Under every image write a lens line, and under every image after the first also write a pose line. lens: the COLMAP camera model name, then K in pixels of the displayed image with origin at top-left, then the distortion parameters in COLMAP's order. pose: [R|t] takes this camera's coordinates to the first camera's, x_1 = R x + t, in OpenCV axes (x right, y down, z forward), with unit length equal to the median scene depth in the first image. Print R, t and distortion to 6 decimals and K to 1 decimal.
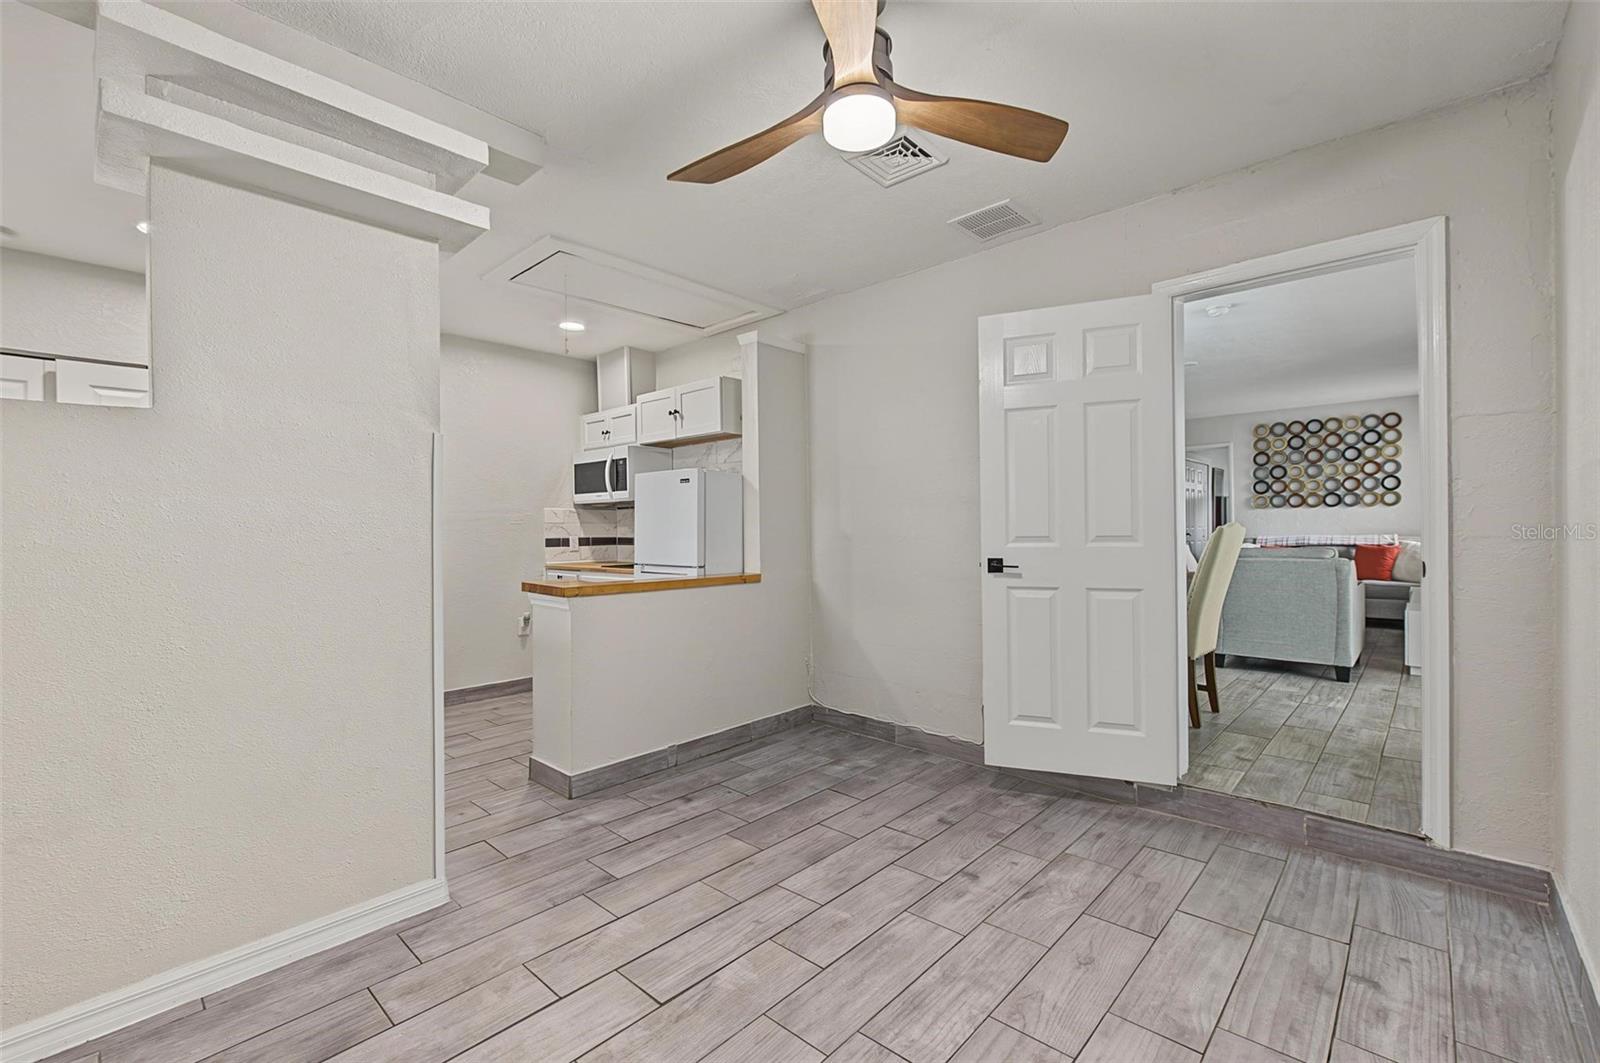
lens RADIAL K [[686.4, 0, 802.3], [0, 686.4, 526.3], [0, 0, 1]] dist [0.000227, -0.000009]
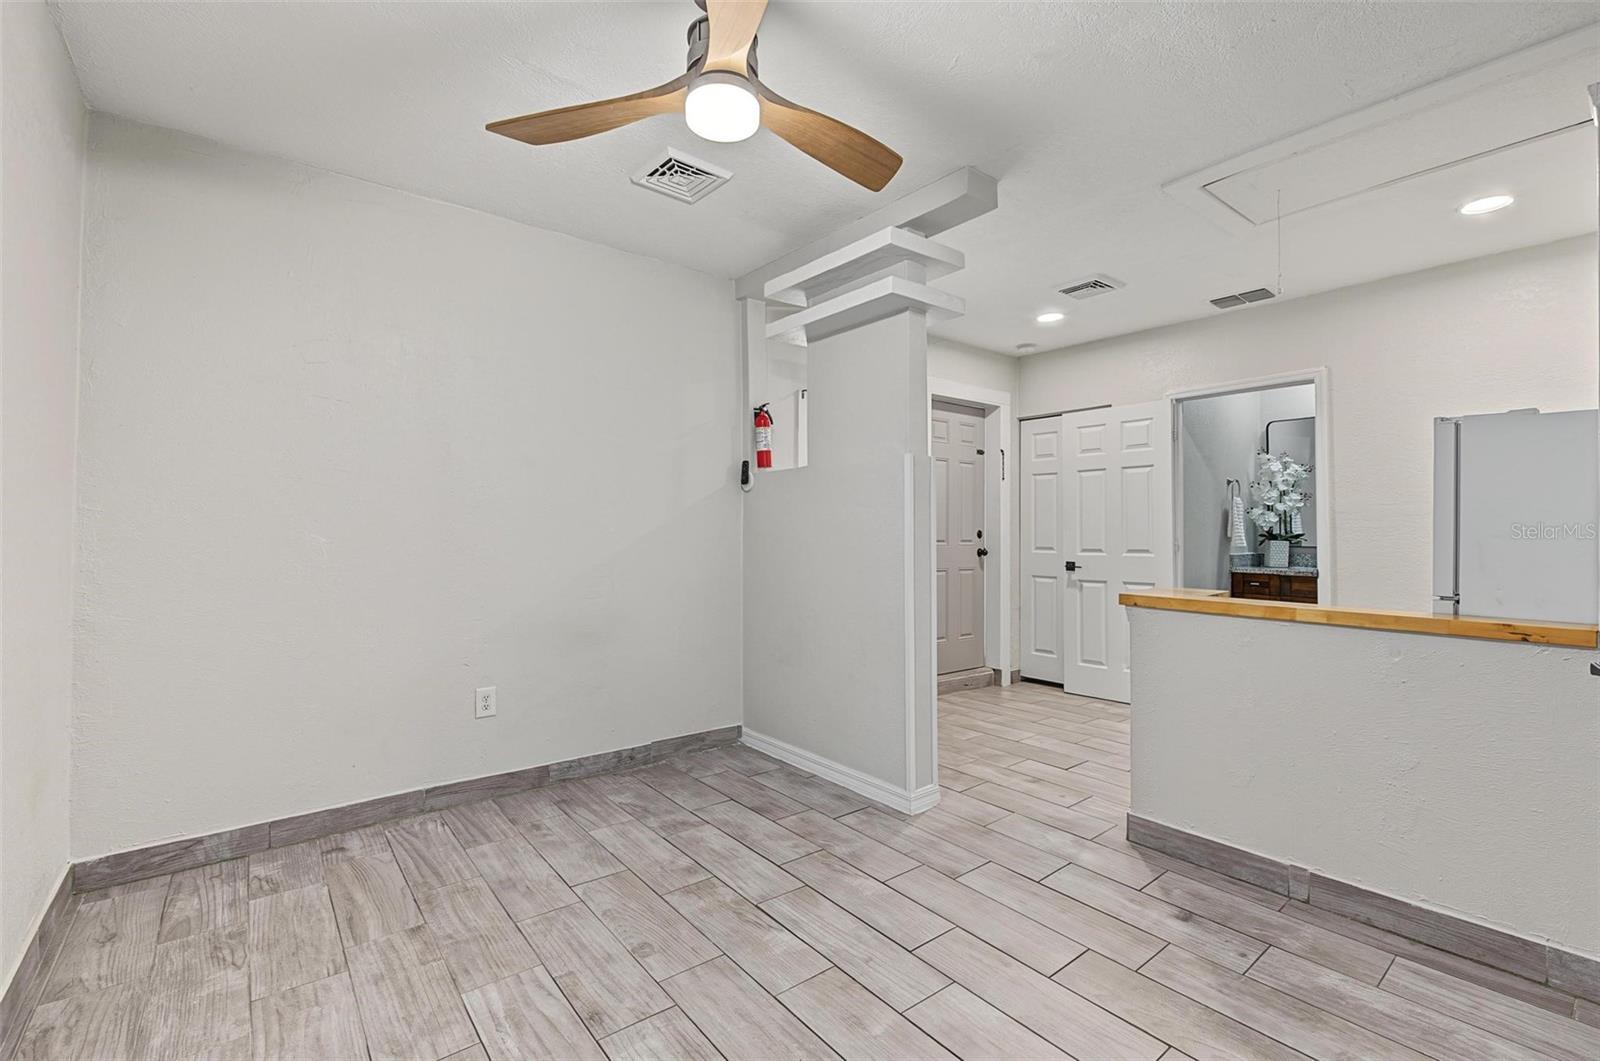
lens RADIAL K [[695.8, 0, 794.8], [0, 695.8, 512.1], [0, 0, 1]] dist [-0.000745, -0.000717]
pose [[-0.158460, -0.017295, -0.987214, 0.928931], [0.001544, 0.999841, -0.017764, 0.000000], [0.987364, -0.004339, -0.158408, 1.124619]]
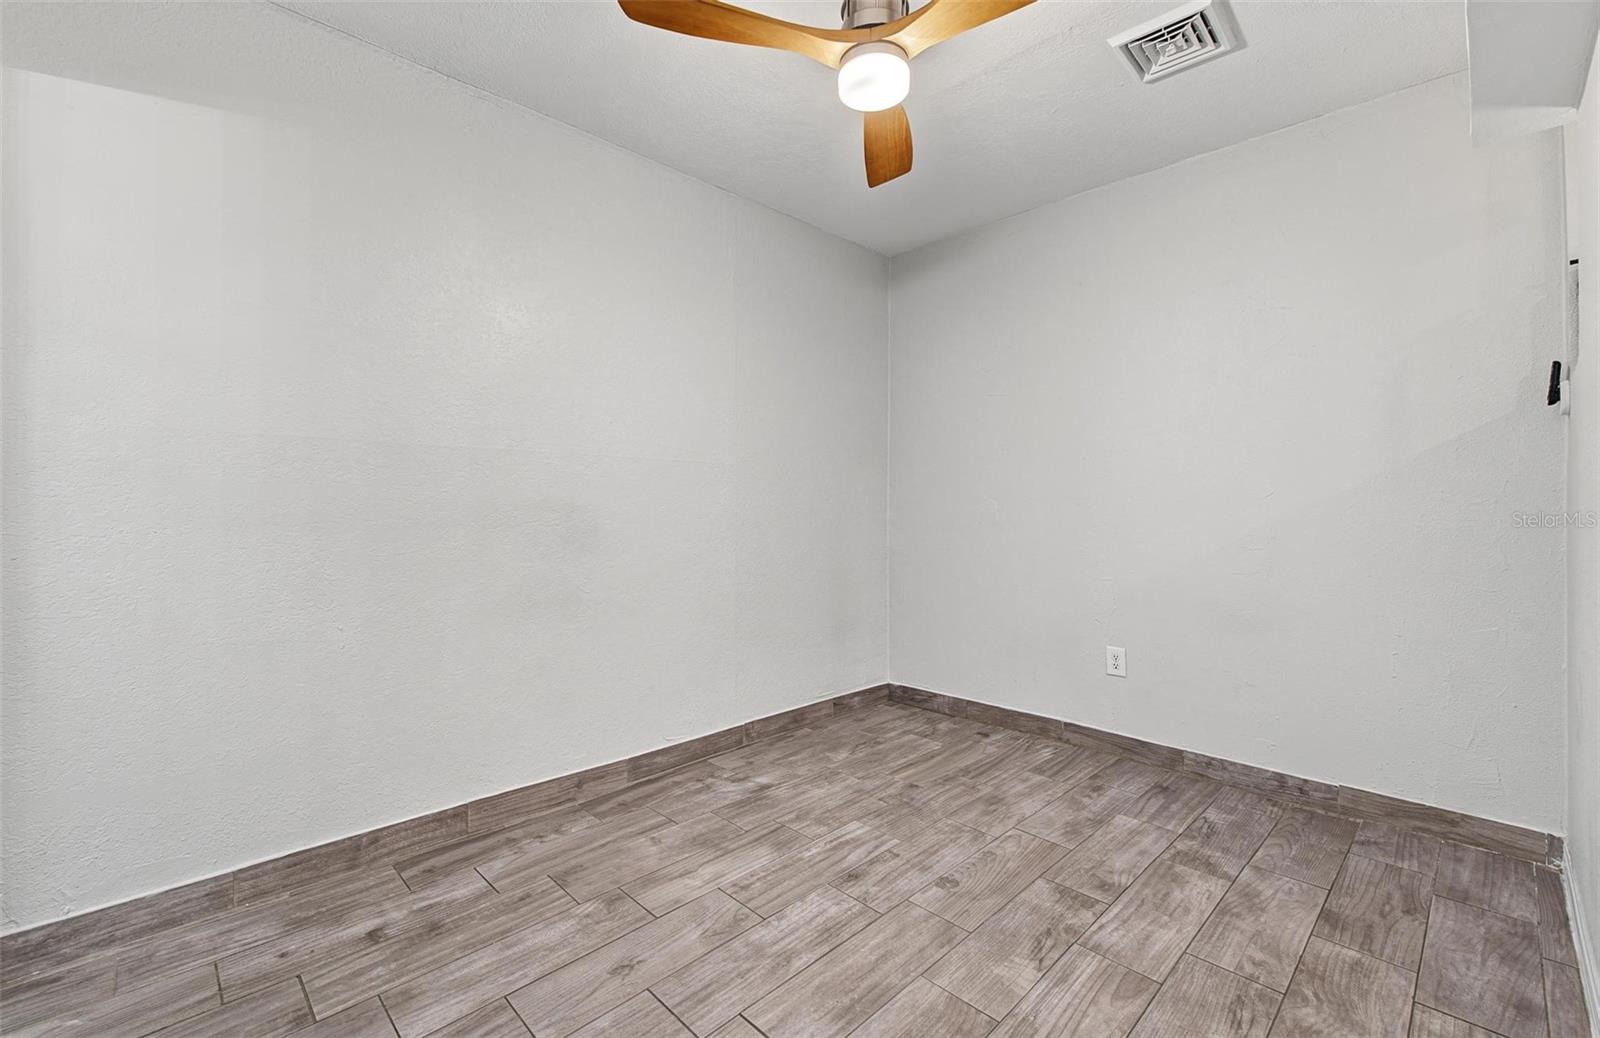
lens RADIAL K [[684.2, 0, 800.0], [0, 684.2, 519.0], [0, 0, 1]] dist [-0.000385, -0.000189]
pose [[-0.998770, 0.007343, 0.049030, 0.132278], [0.008255, 0.999796, 0.018430, 0.035702], [-0.048884, 0.018812, -0.998627, 1.790192]]
